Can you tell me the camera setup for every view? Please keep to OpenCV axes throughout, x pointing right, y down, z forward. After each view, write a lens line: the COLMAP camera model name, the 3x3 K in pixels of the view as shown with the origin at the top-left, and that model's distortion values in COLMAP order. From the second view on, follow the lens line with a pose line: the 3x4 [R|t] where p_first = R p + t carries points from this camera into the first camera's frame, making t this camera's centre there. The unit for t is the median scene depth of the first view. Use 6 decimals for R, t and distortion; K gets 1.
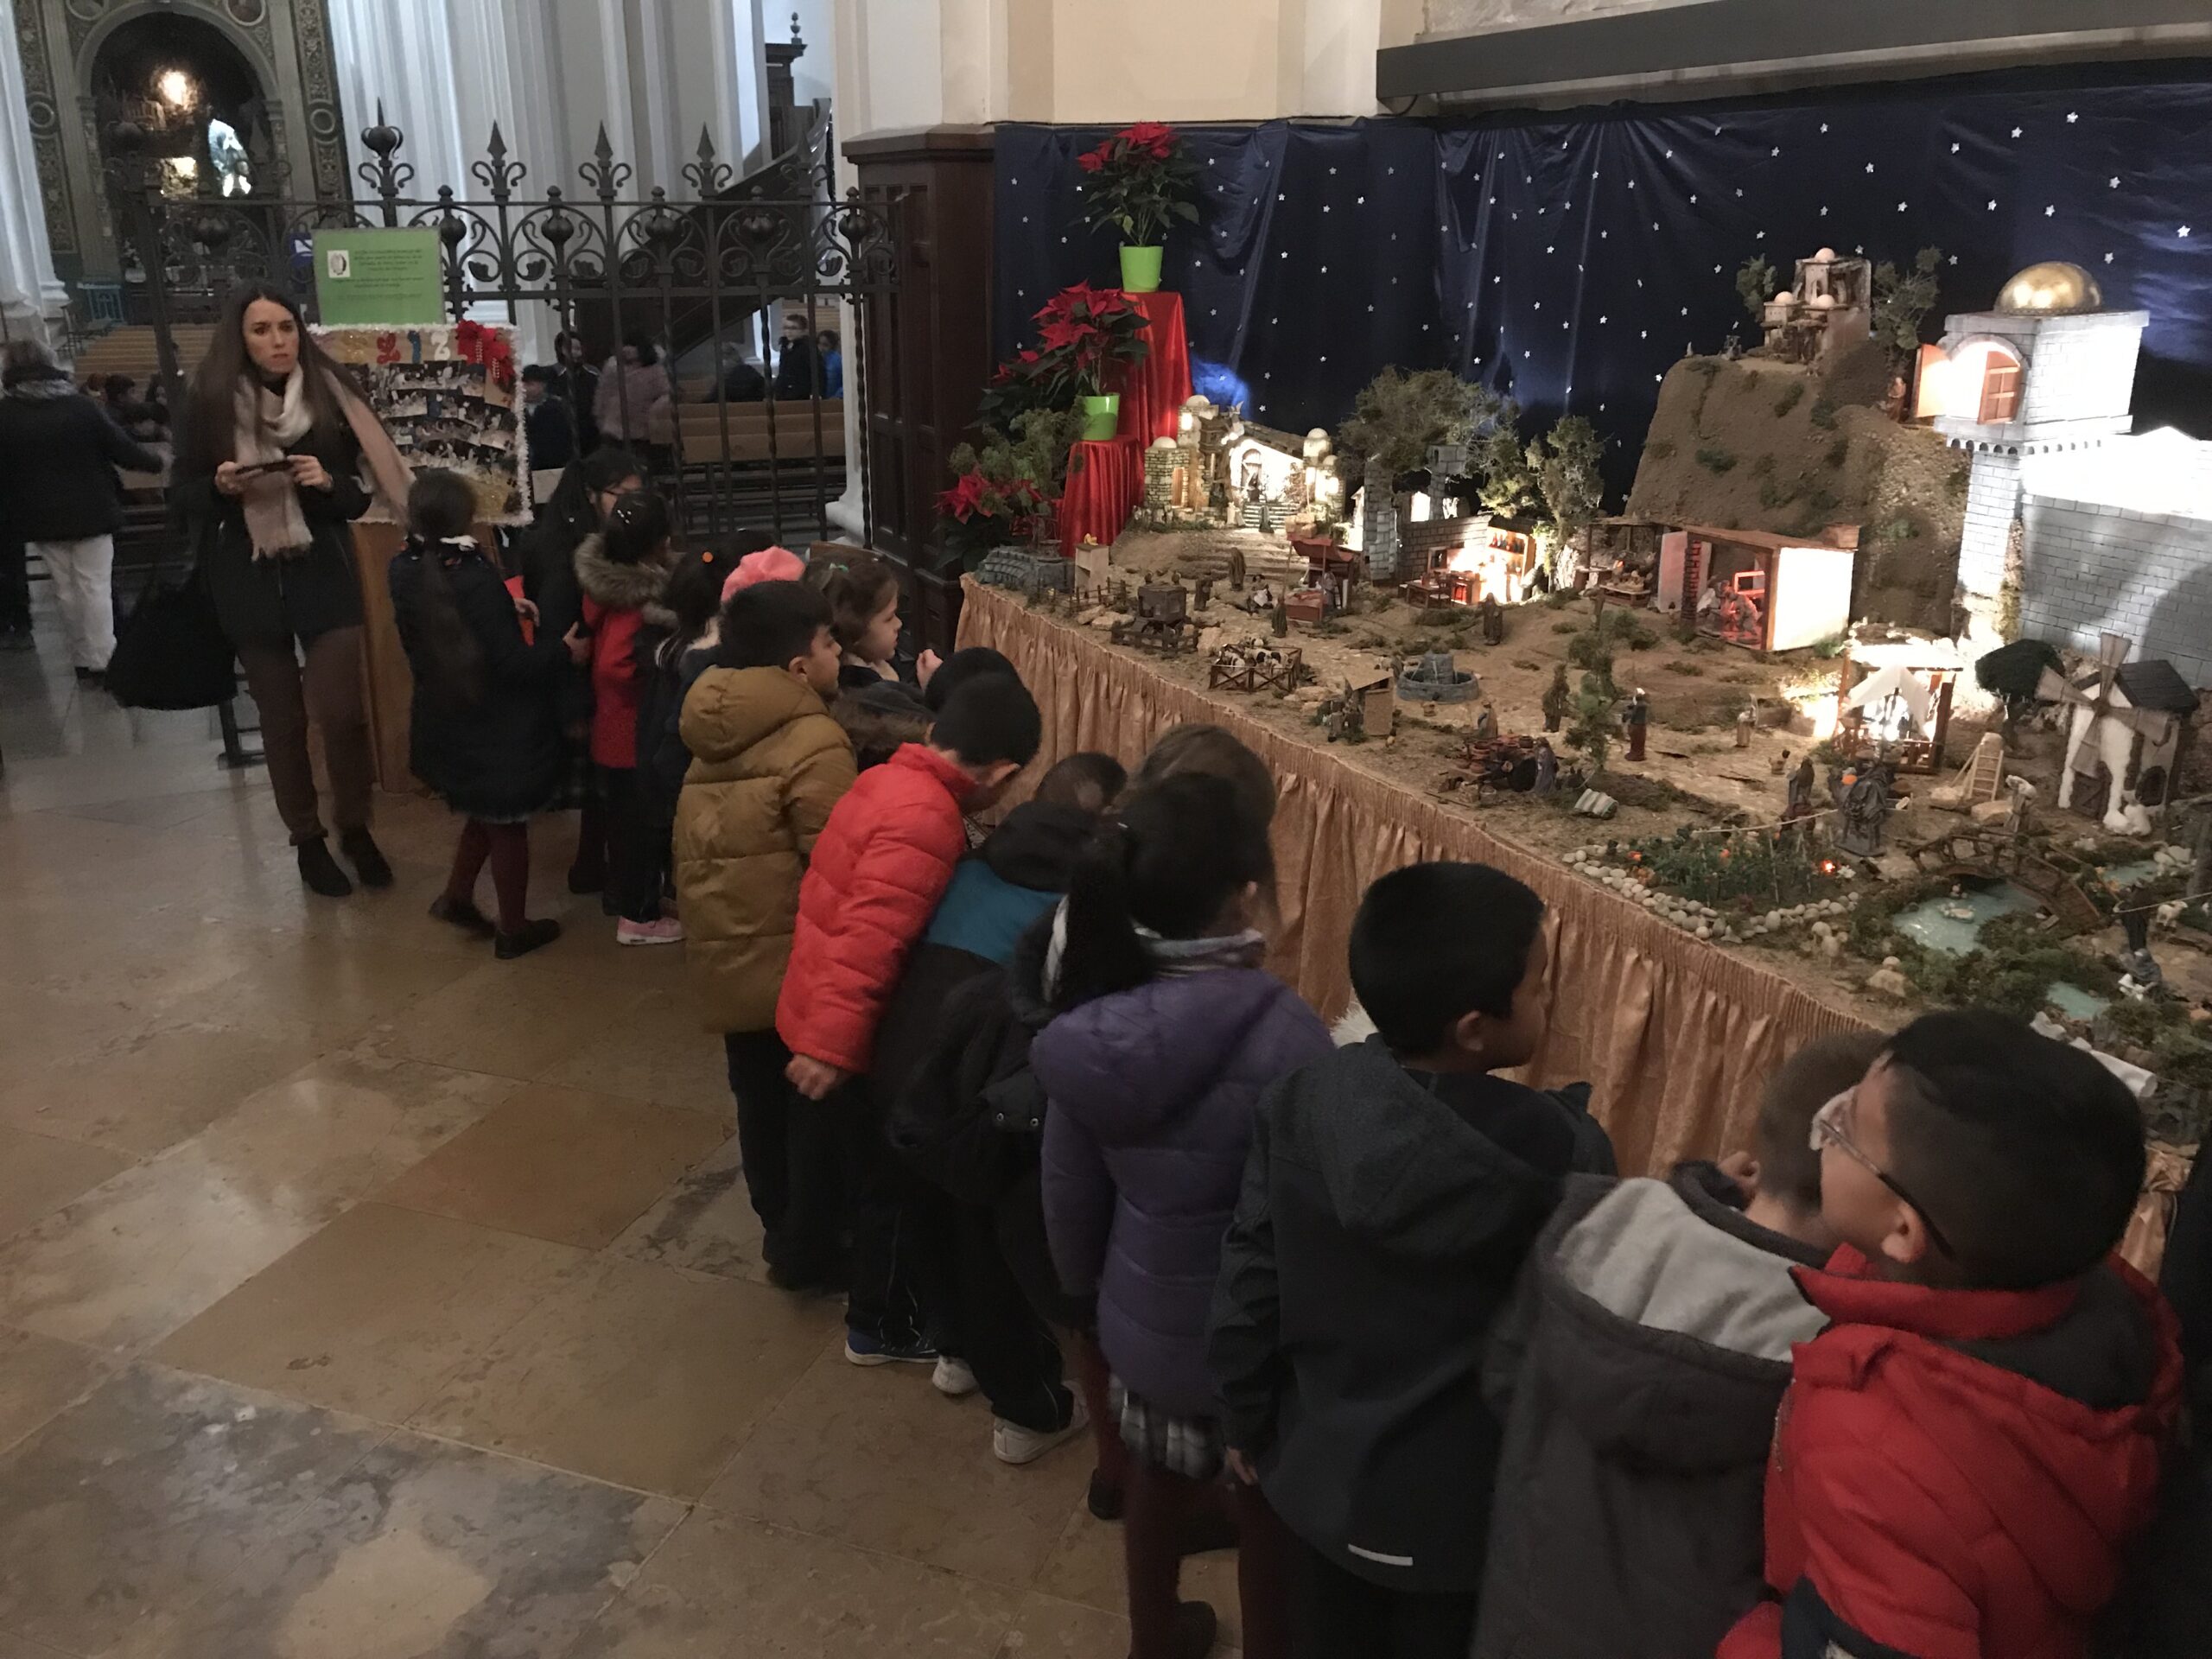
lens RADIAL K [[1821.1, 0, 1074.1], [0, 1821.1, 824.4], [0, 0, 1]] dist [0.013328, -0.006567]
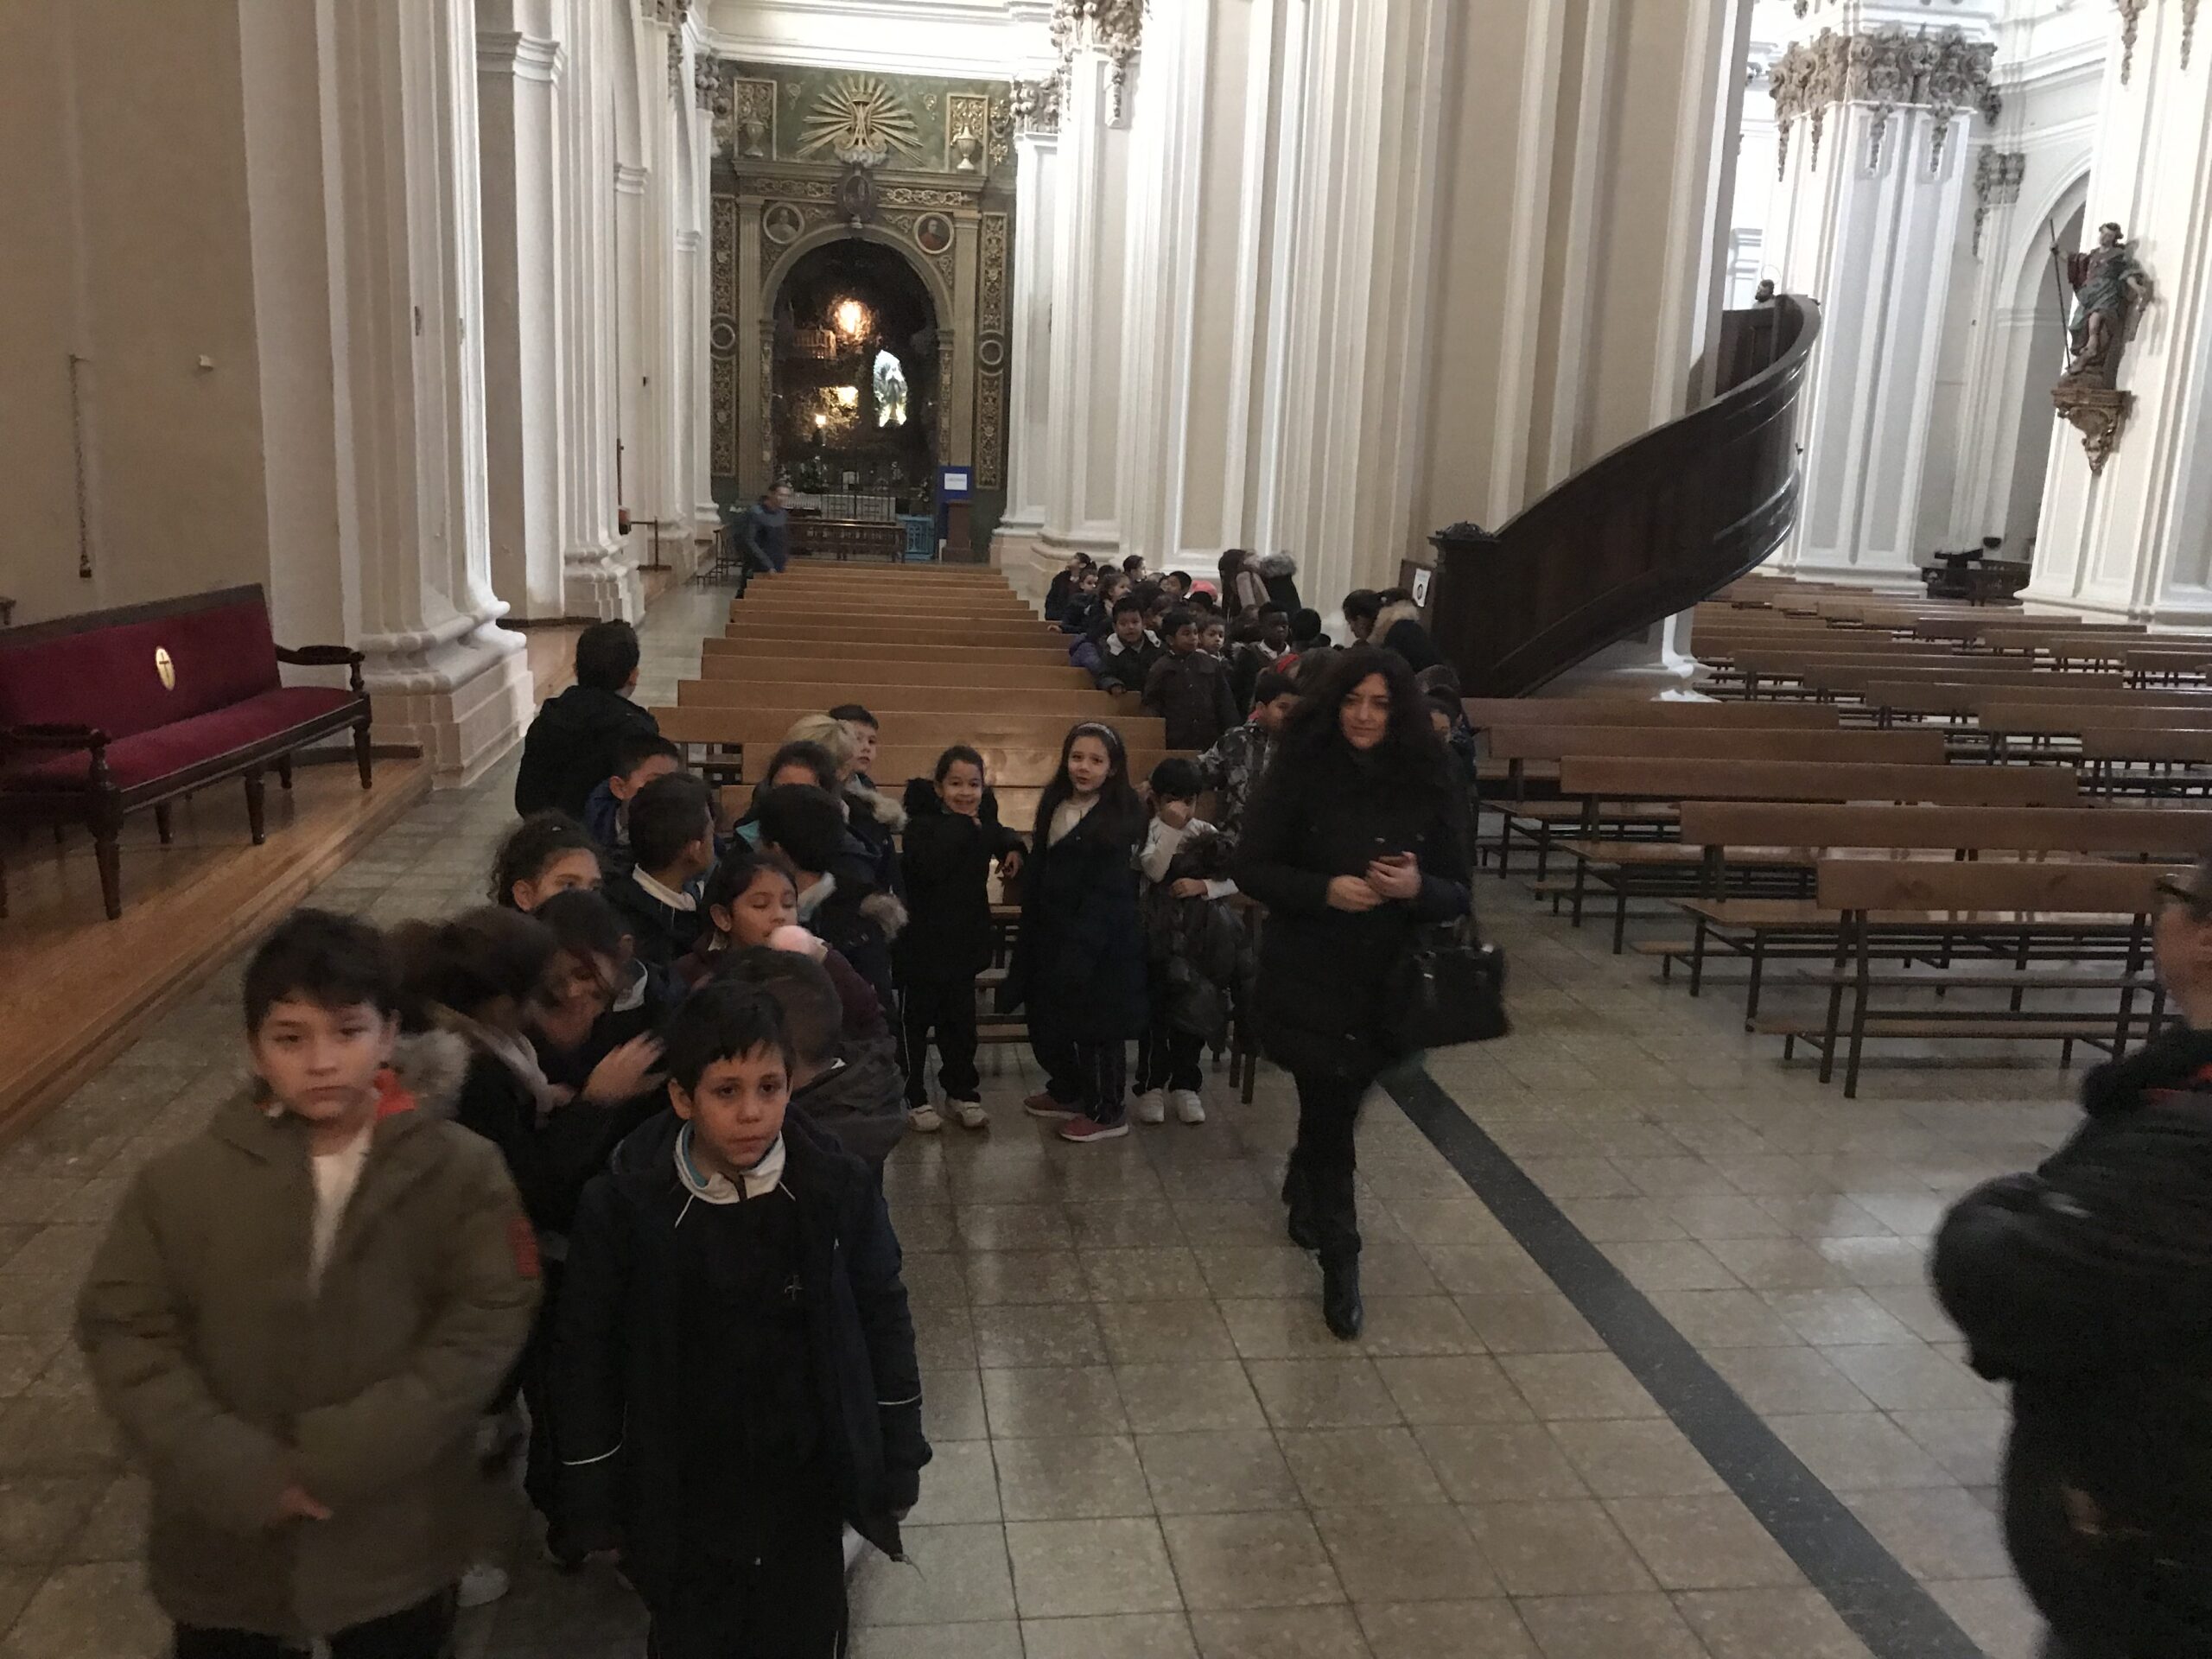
lens RADIAL K [[1821.1, 0, 1183.5], [0, 1821.1, 863.6], [0, 0, 1]] dist [0.013328, -0.006567]
pose [[0.970789, 0.091468, -0.221814, -0.083711], [-0.115585, 0.988424, -0.098278, -0.043135], [0.210257, 0.121046, 0.970124, 0.140986]]
